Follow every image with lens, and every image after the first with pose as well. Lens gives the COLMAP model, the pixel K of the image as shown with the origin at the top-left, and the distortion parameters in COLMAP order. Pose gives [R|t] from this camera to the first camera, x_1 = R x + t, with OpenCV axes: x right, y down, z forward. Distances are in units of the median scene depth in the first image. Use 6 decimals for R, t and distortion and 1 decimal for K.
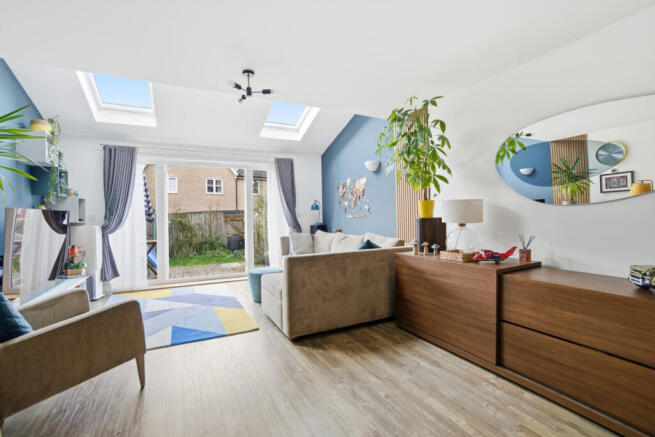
lens RADIAL K [[296.4, 0, 326.6], [0, 296.4, 216.3], [0, 0, 1]] dist [-0.029659, 0.004241]
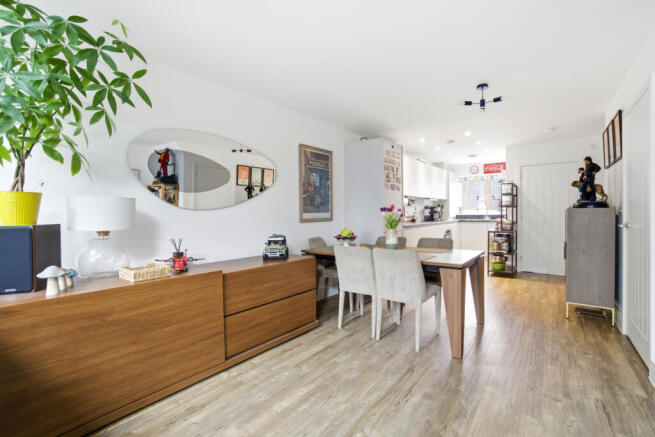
lens RADIAL K [[296.4, 0, 326.7], [0, 296.4, 216.7], [0, 0, 1]] dist [-0.029659, 0.004241]
pose [[-0.434363, 0.008238, 0.900700, -0.260068], [0.012266, 0.999920, -0.003230, -0.000431], [-0.900654, 0.009645, -0.434429, 0.551686]]
